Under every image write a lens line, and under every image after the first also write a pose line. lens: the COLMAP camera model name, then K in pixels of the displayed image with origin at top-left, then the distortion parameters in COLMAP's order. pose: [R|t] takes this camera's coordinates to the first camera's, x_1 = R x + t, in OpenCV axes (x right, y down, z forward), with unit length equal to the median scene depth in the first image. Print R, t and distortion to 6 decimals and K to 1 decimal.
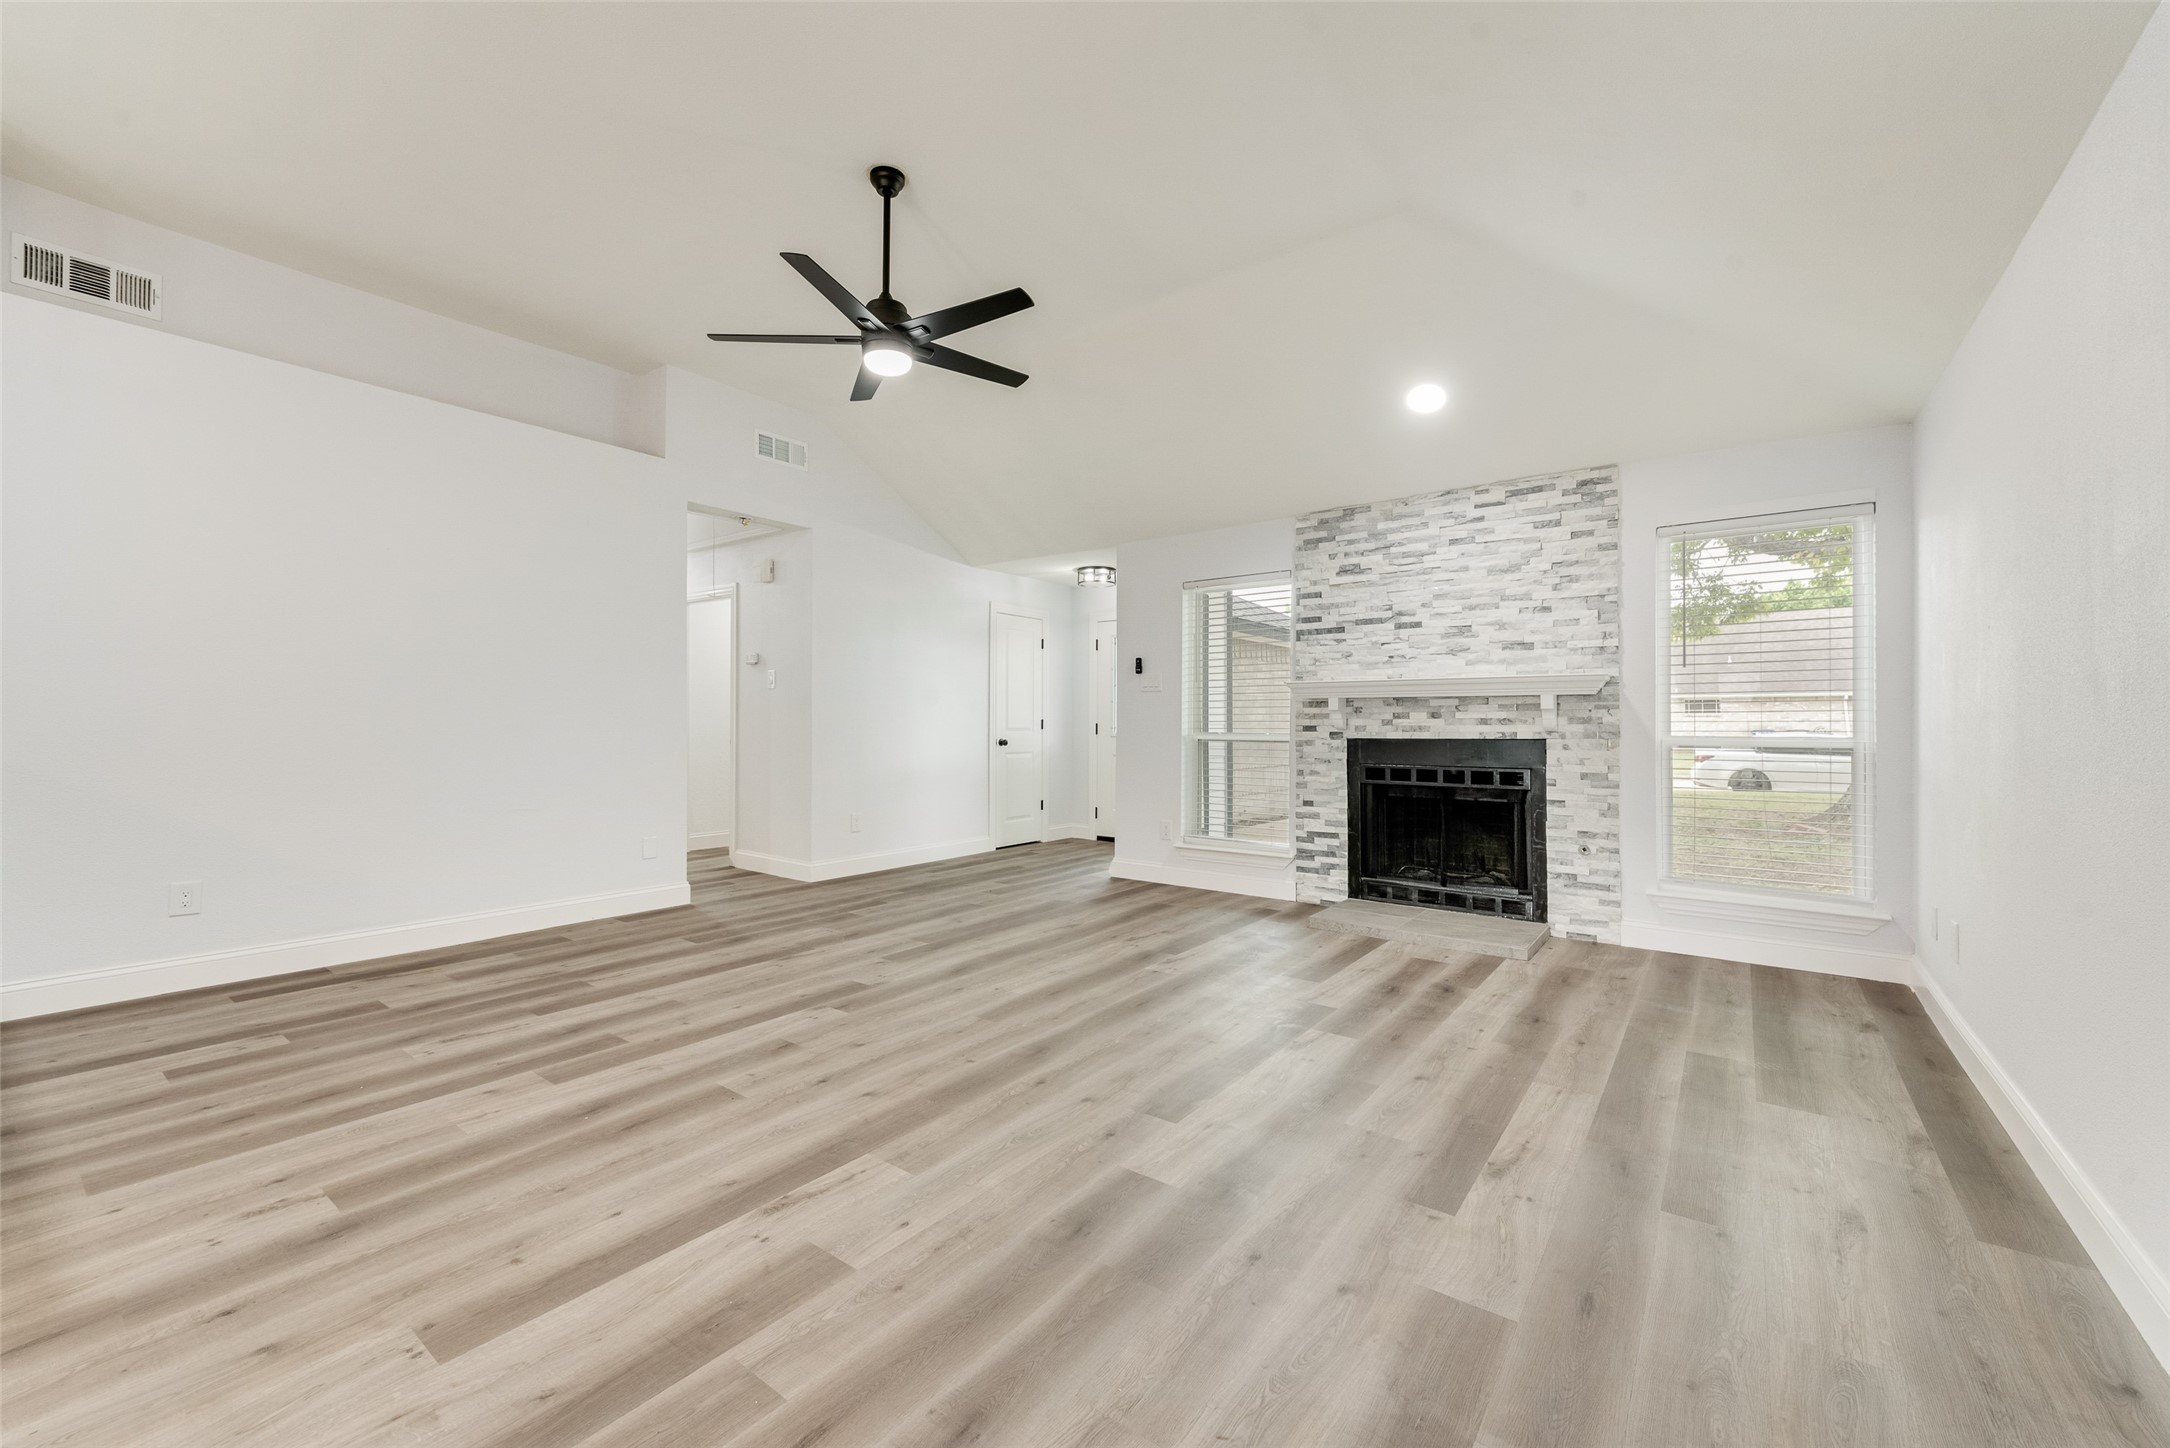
lens RADIAL K [[864.1, 0, 1098.3], [0, 864.1, 712.6], [0, 0, 1]] dist [0.014302, -0.000151]
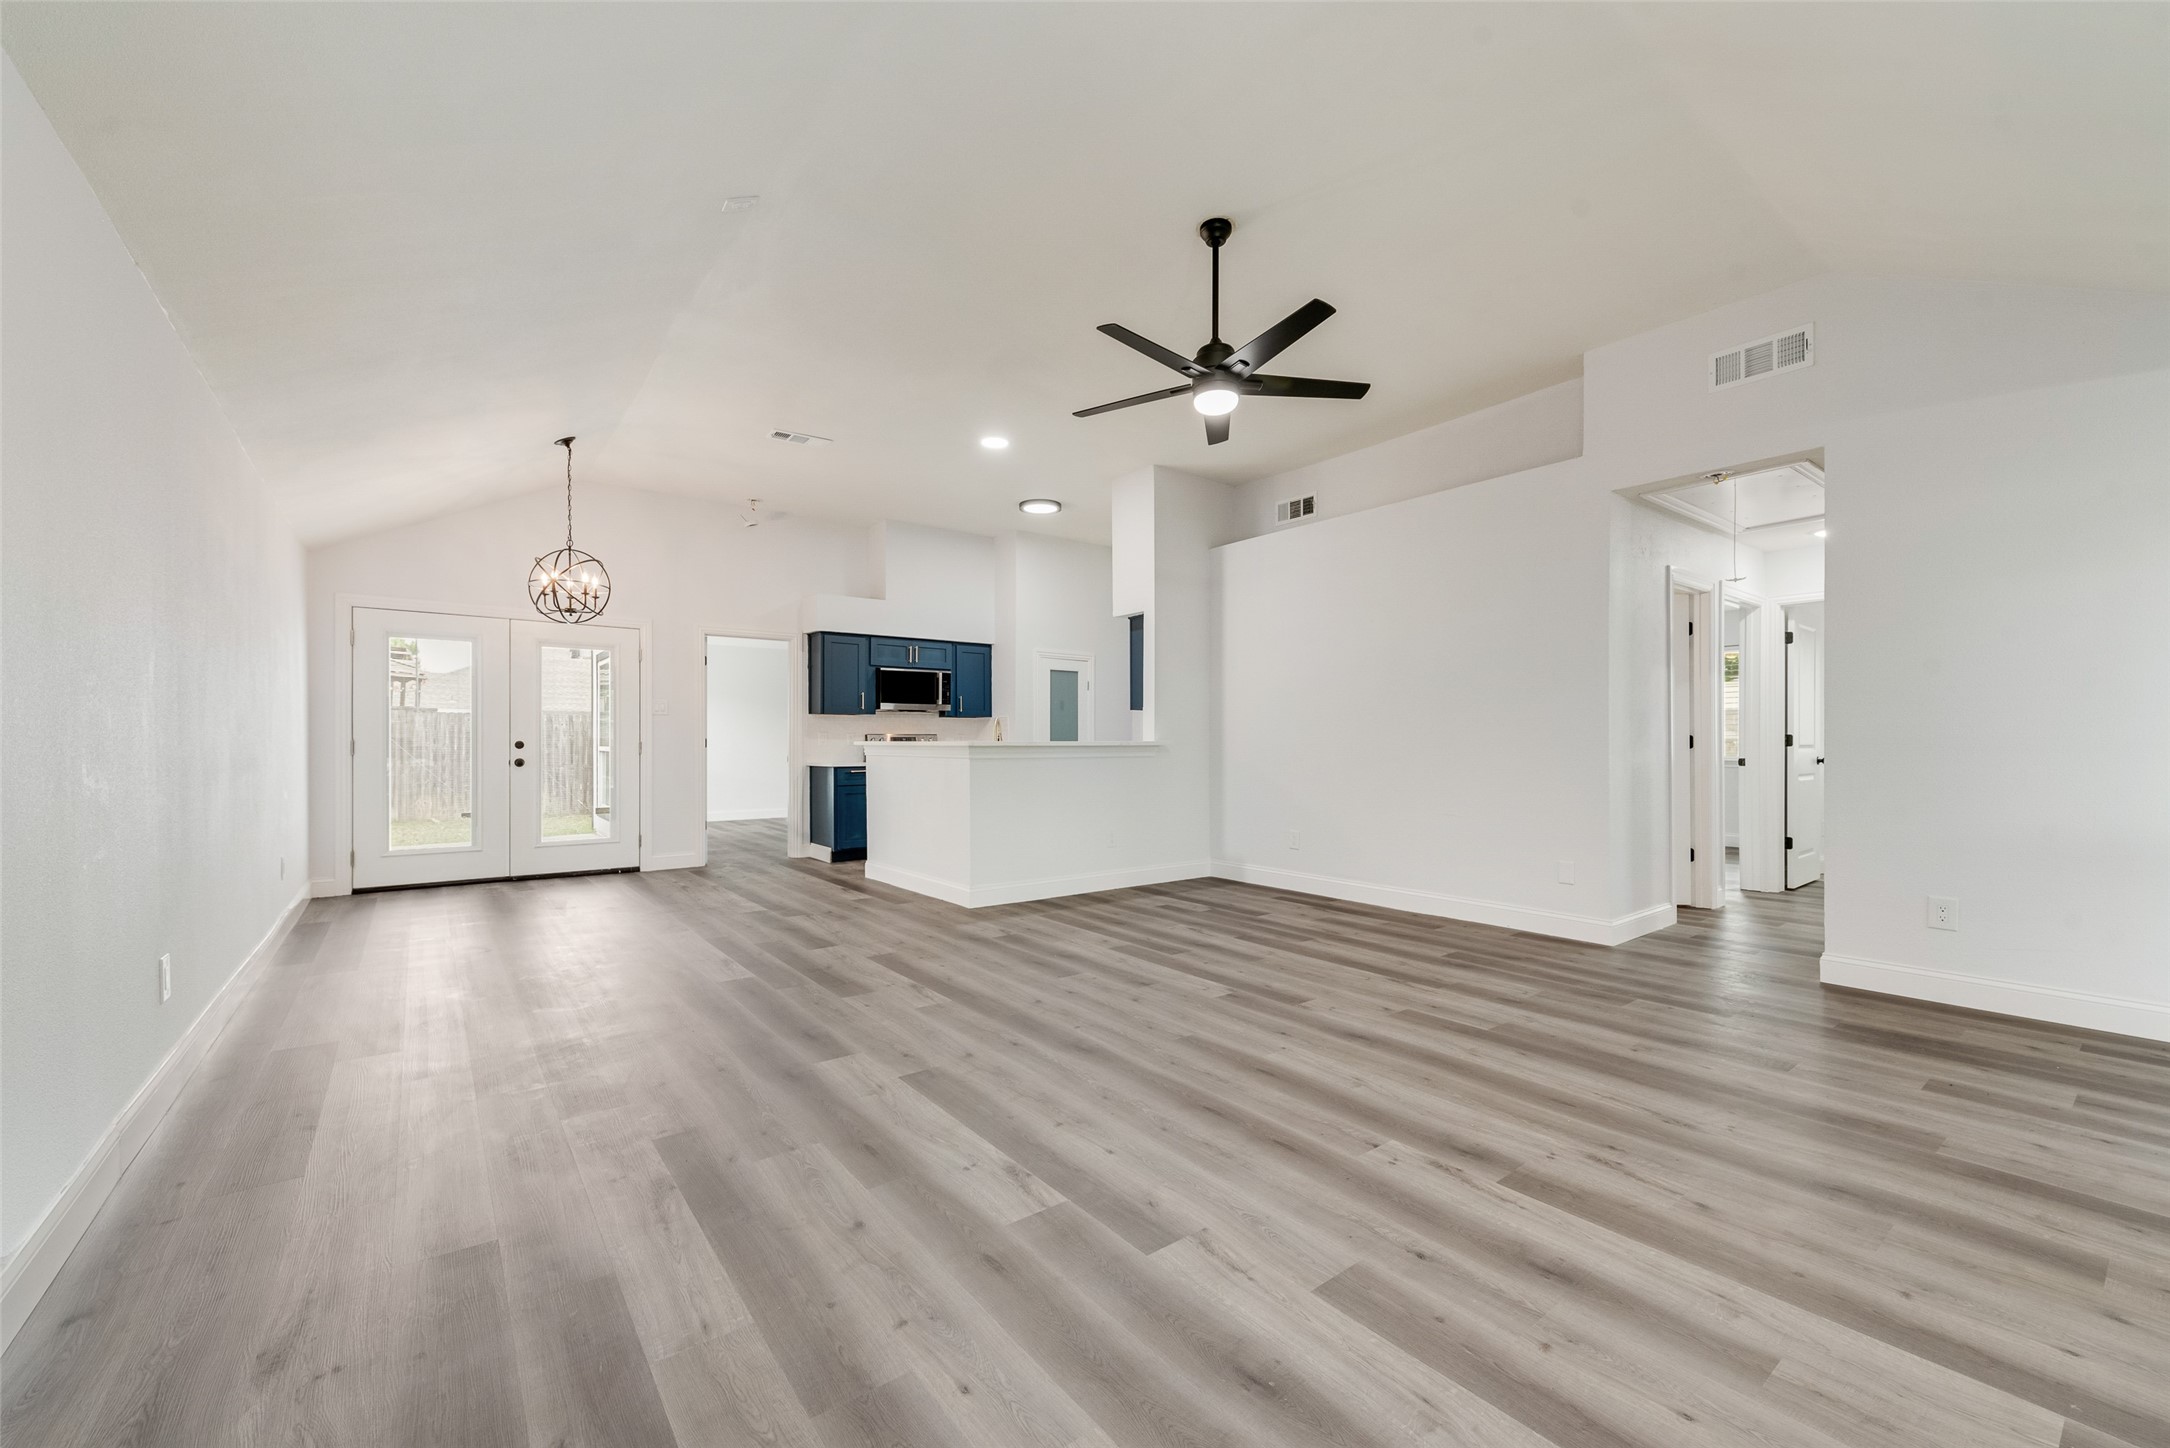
lens RADIAL K [[864.1, 0, 1074.6], [0, 864.1, 736.4], [0, 0, 1]] dist [0.014302, -0.000151]
pose [[-0.287917, -0.008955, -0.957613, 0.930560], [0.010134, 0.999872, -0.012396, 0.021183], [0.957602, -0.013273, -0.287789, 1.269030]]
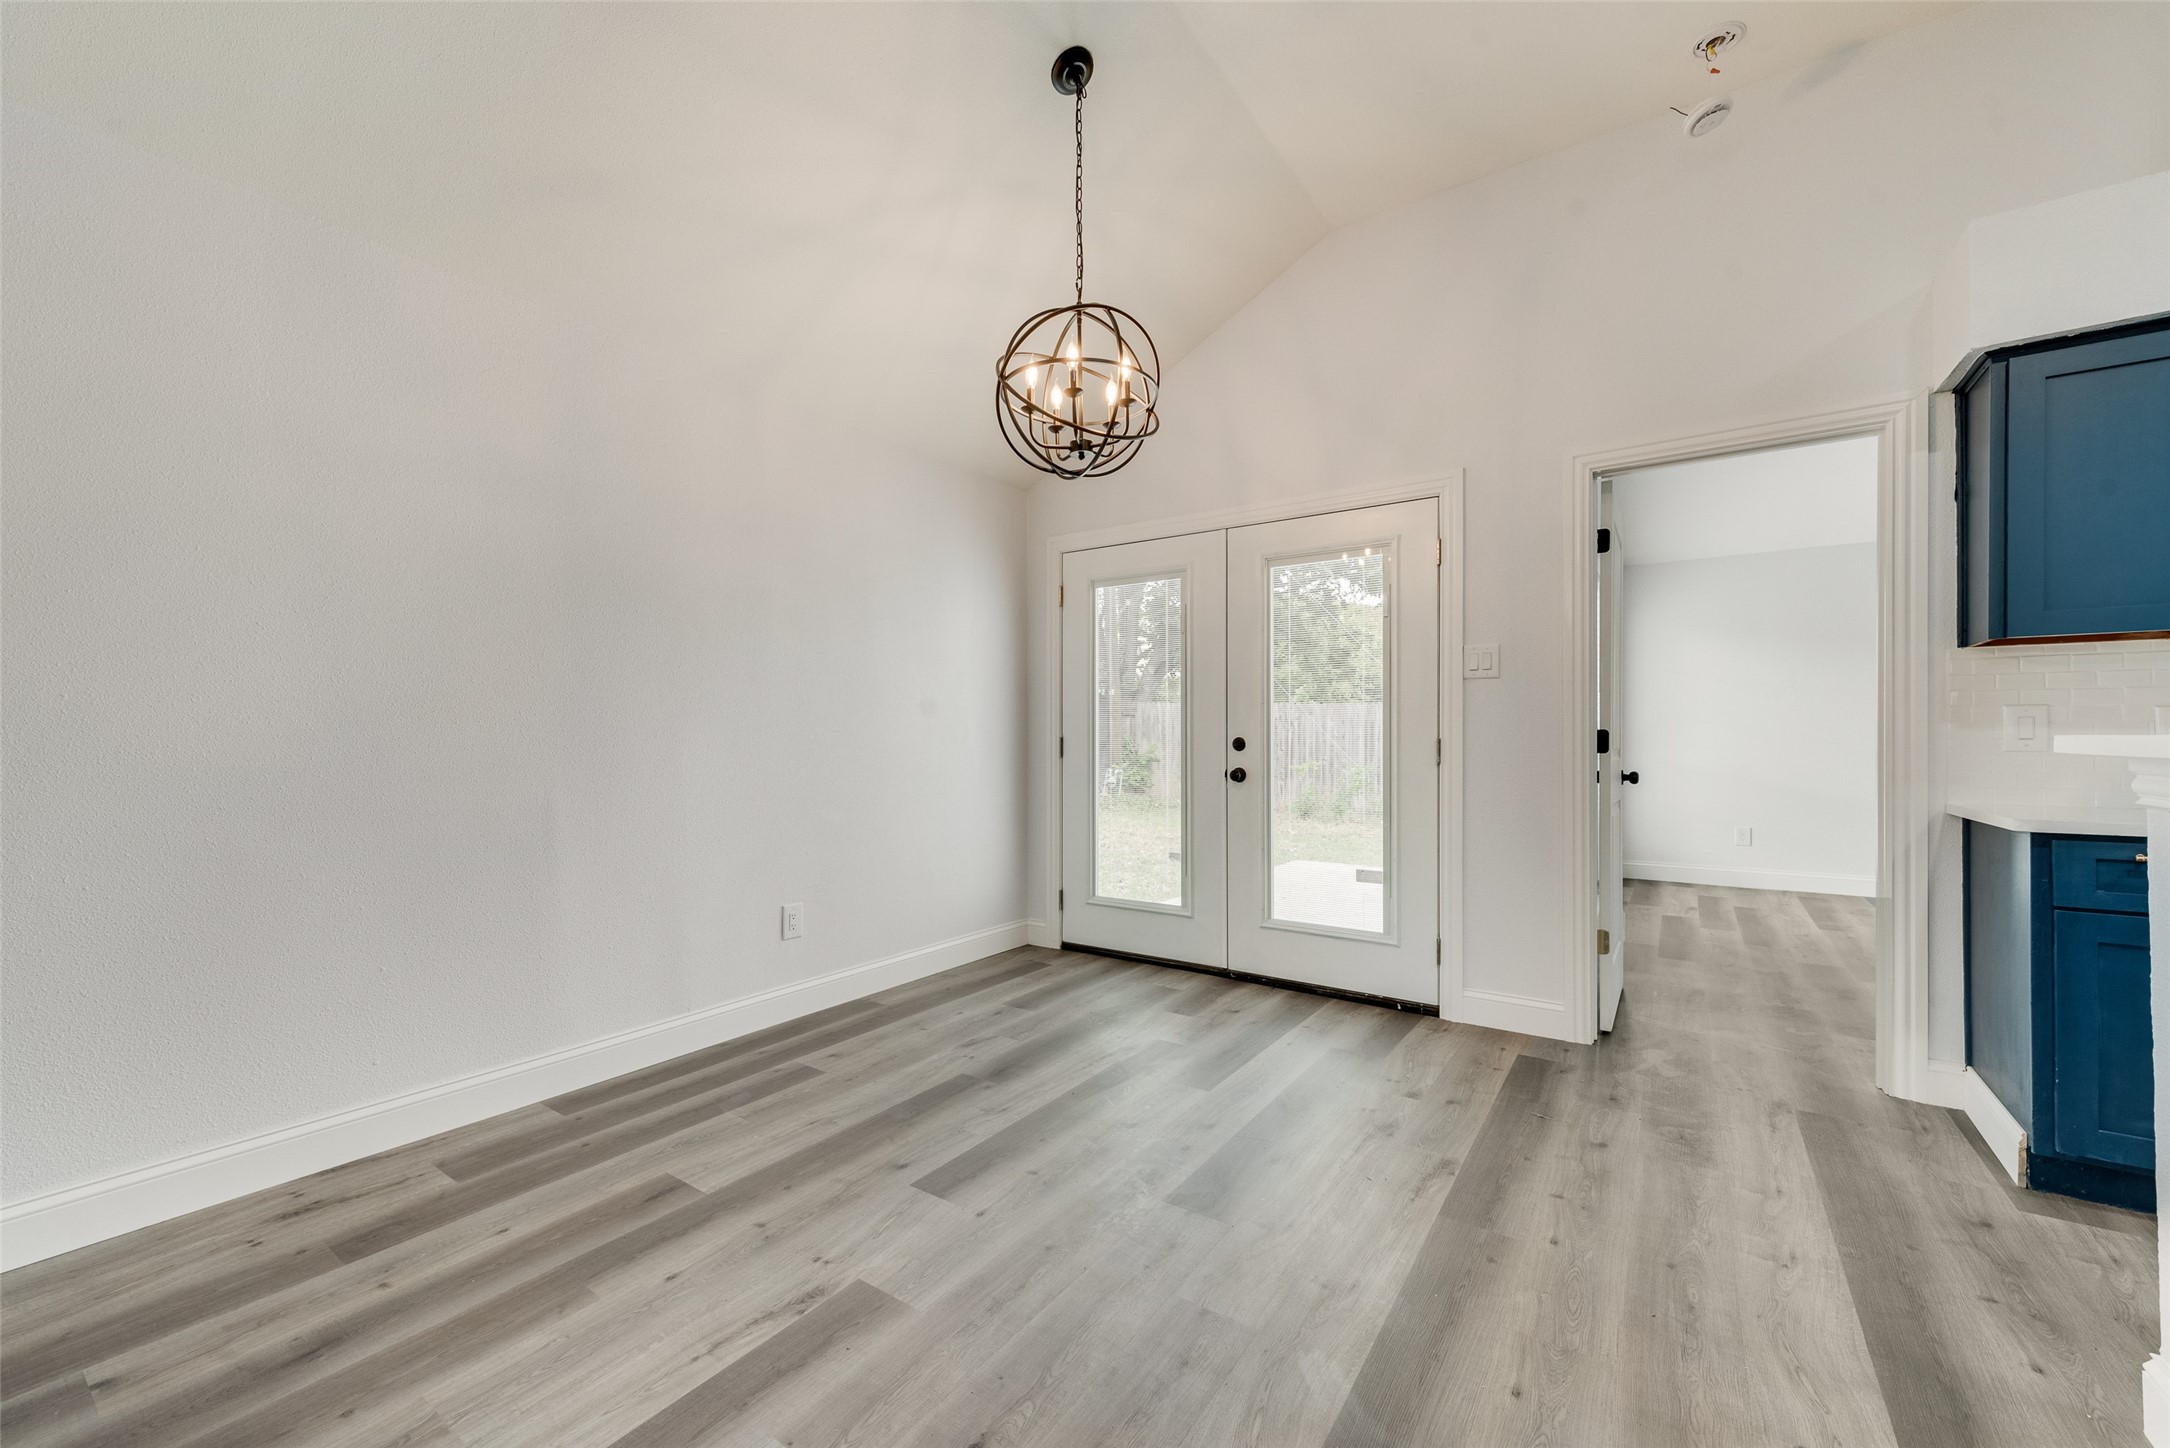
lens RADIAL K [[864.1, 0, 1075.0], [0, 864.1, 741.4], [0, 0, 1]] dist [0.014302, -0.000151]
pose [[-0.999704, -0.007208, -0.023257, -0.555107], [-0.007003, 0.999936, -0.008848, 0.009850], [0.023319, -0.008683, -0.999690, 0.517937]]
